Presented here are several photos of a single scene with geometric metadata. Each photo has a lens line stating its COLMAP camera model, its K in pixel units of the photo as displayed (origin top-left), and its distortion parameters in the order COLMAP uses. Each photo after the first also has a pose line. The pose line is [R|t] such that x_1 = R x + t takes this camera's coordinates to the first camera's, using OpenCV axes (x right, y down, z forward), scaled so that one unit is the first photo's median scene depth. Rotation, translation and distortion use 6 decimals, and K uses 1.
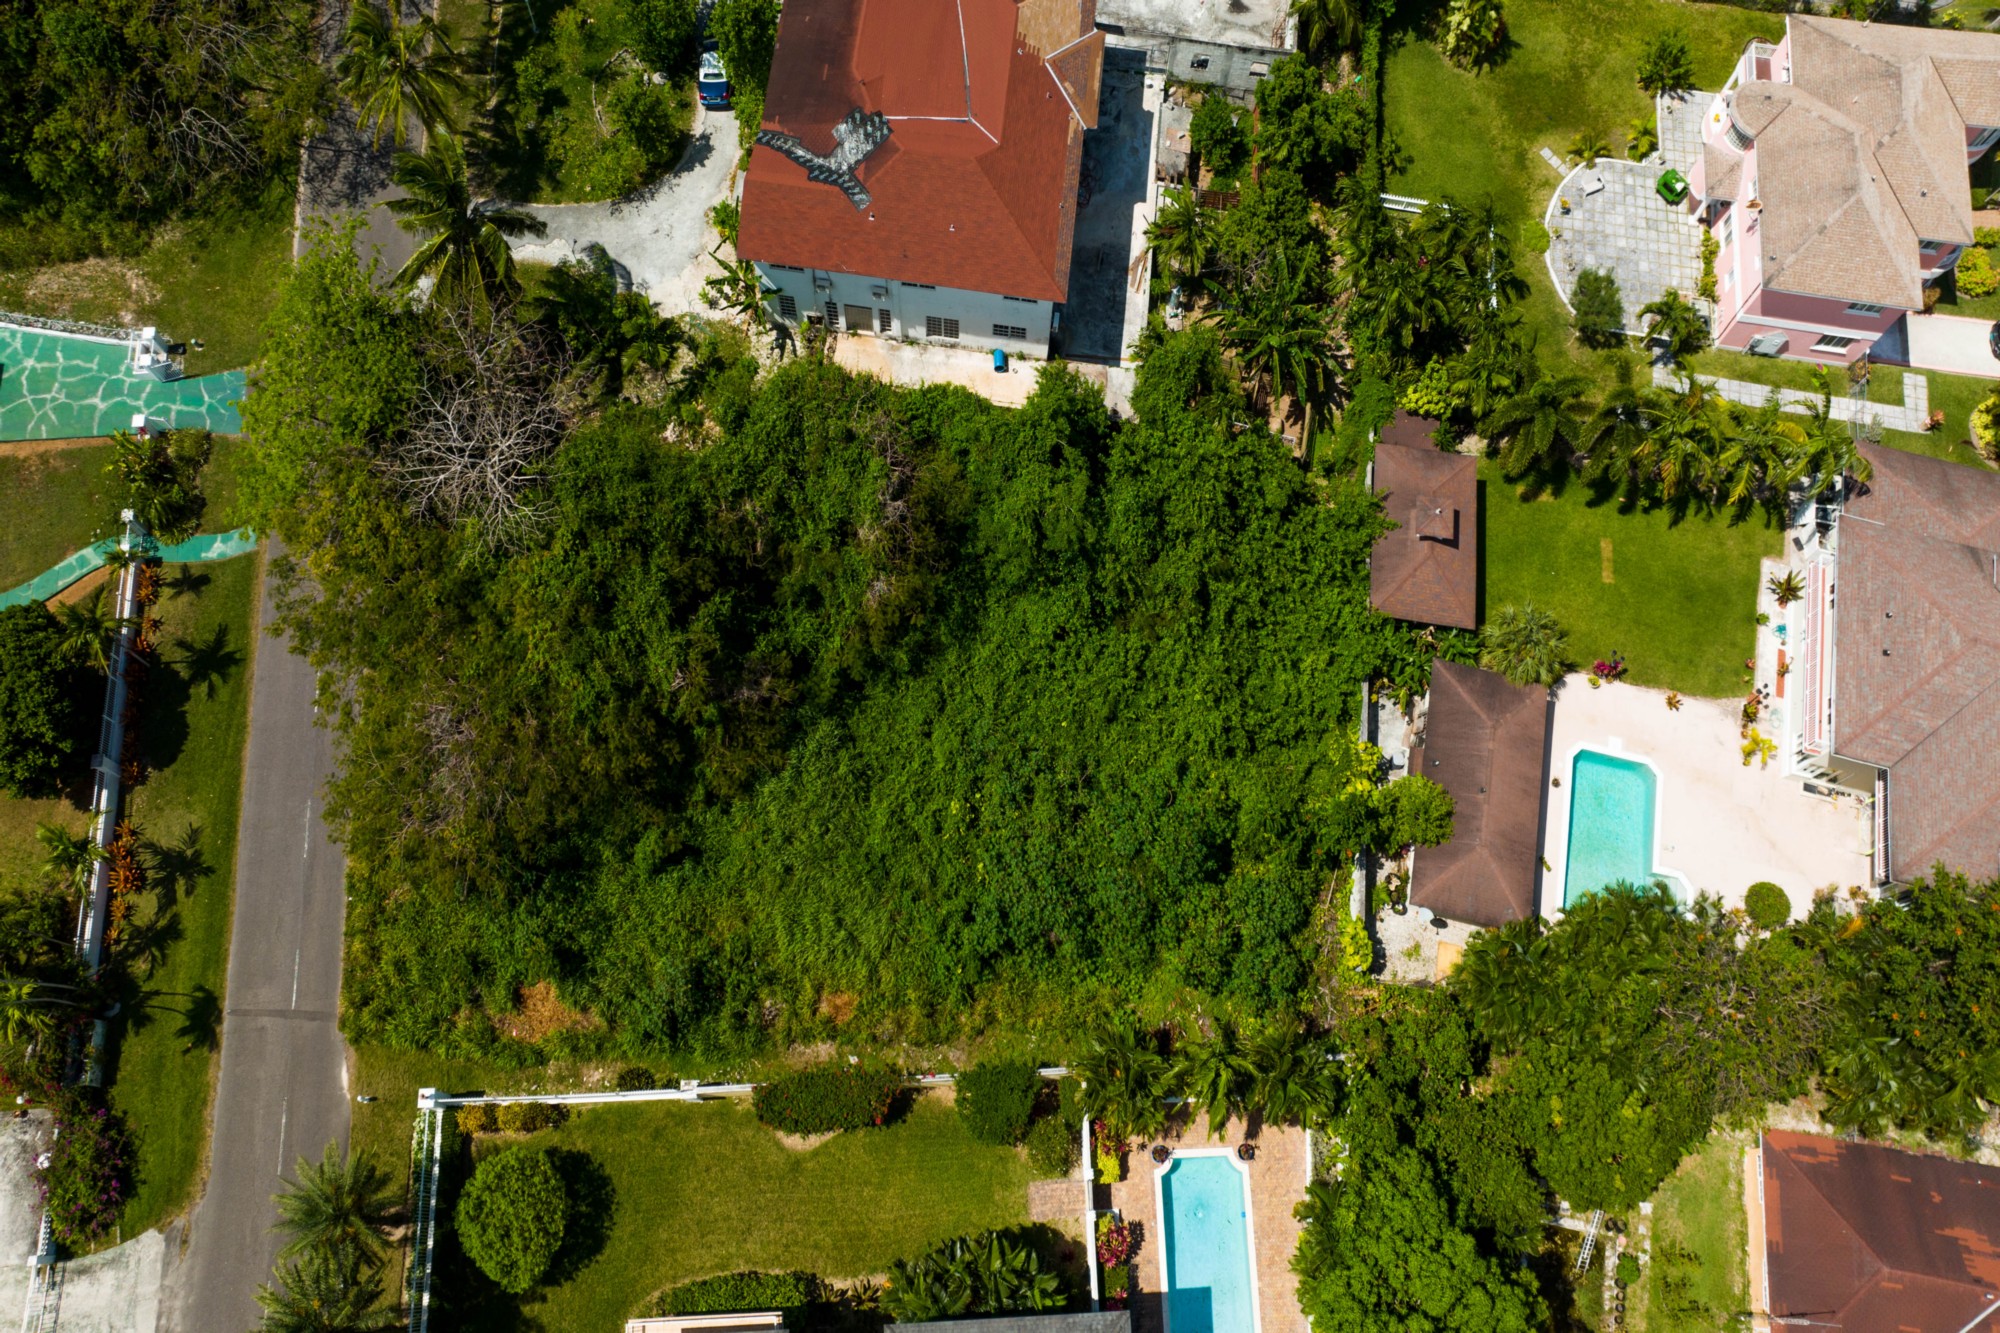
lens RADIAL K [[1395.9, 0, 994.7], [0, 1395.9, 773.2], [0, 0, 1]] dist [-0.056082, 0.047098]
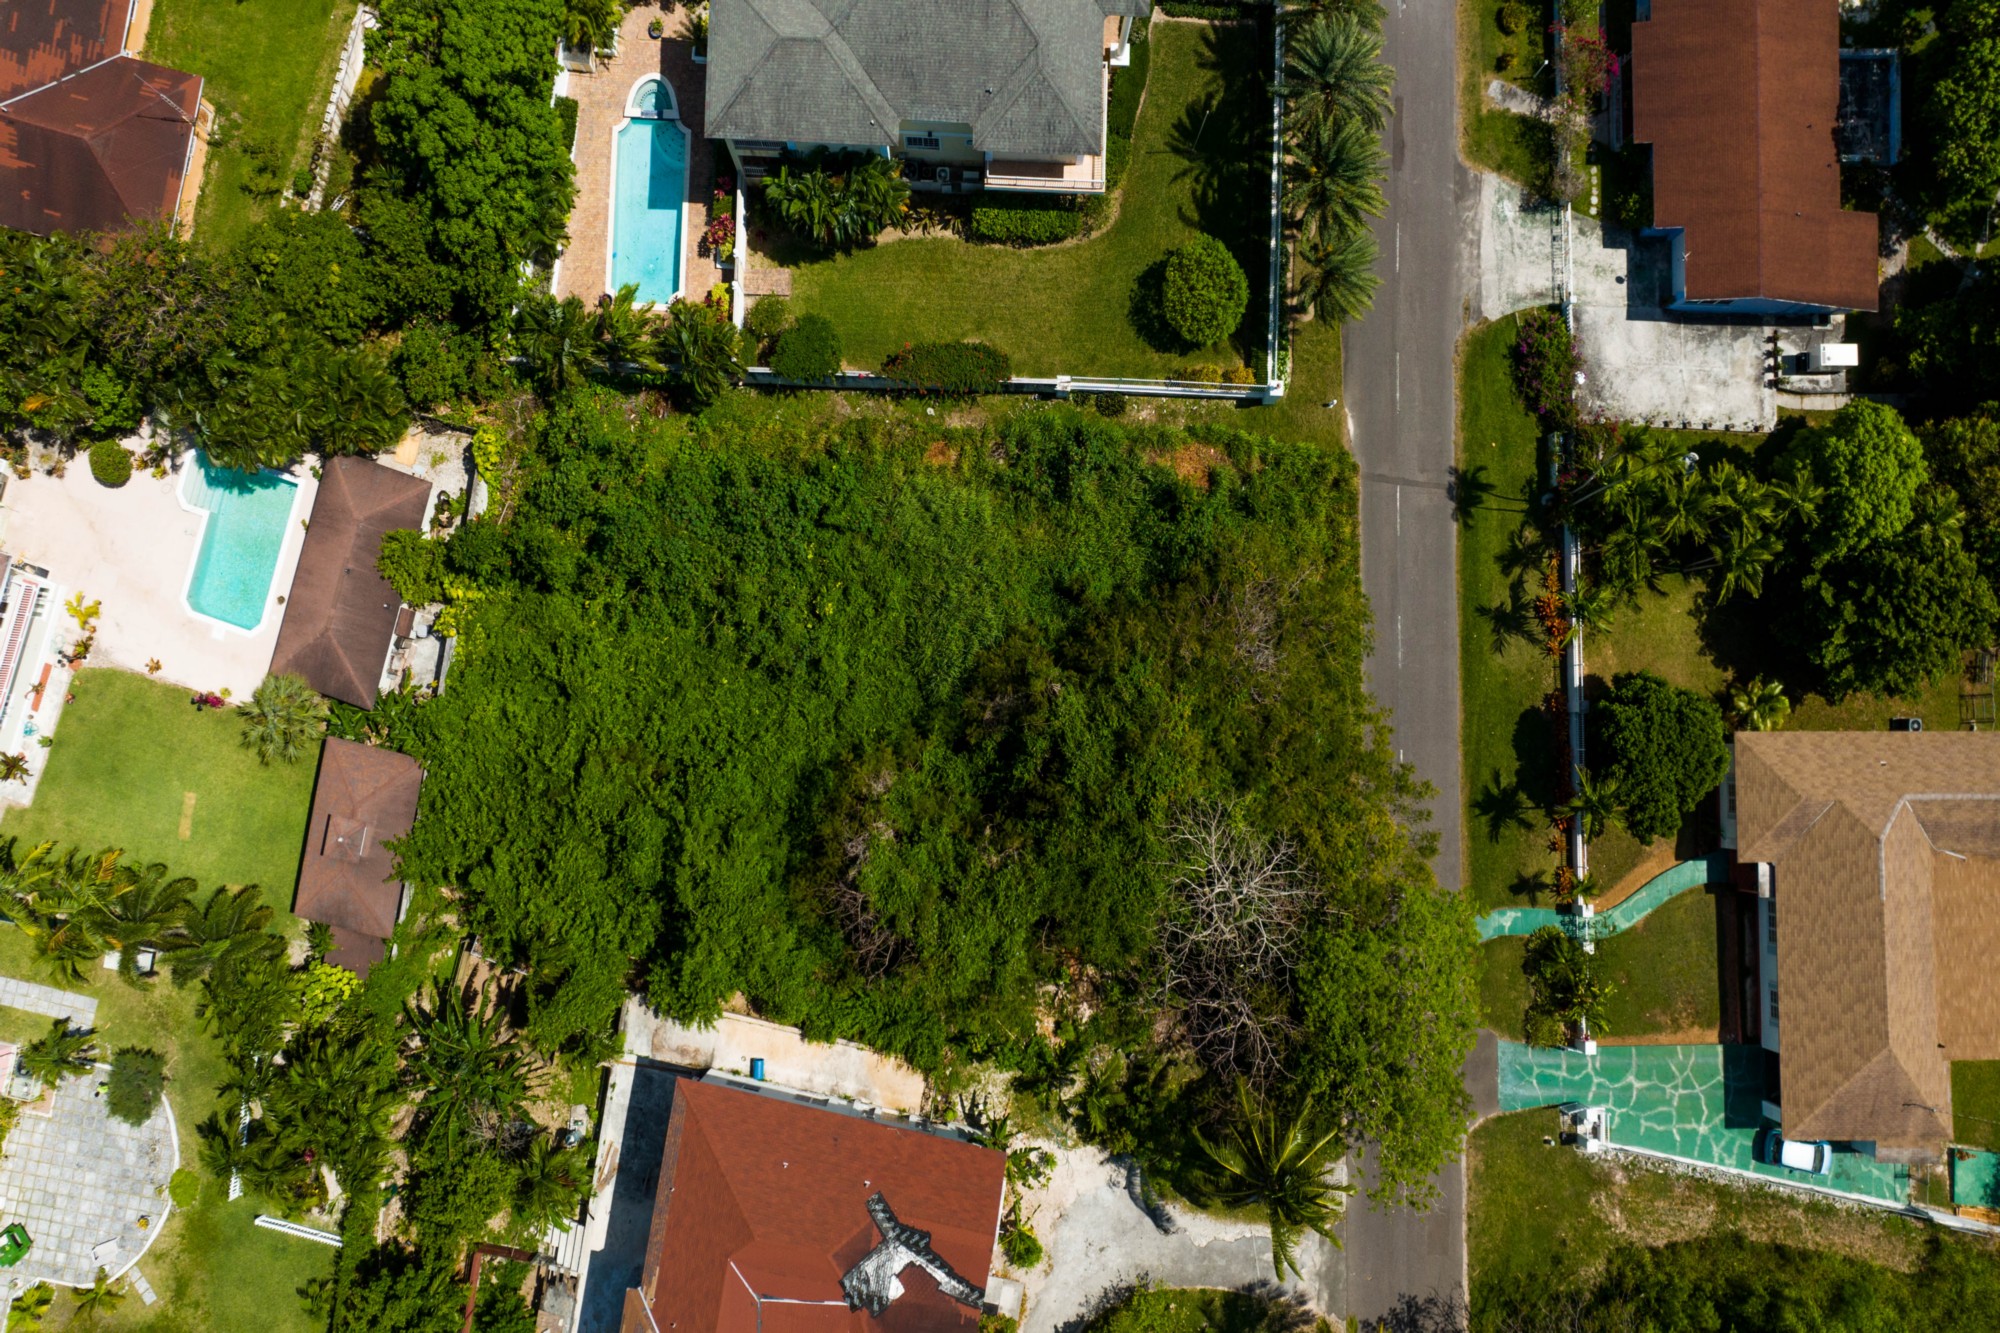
lens RADIAL K [[1345.9, 0, 991.1], [0, 1345.9, 672.6], [0, 0, 1]] dist [-0.054555, 0.037268]
pose [[-0.996380, -0.064979, -0.054806, -0.101246], [0.044038, -0.946046, 0.321027, -0.358913], [-0.072709, 0.317451, 0.945483, -0.018046]]
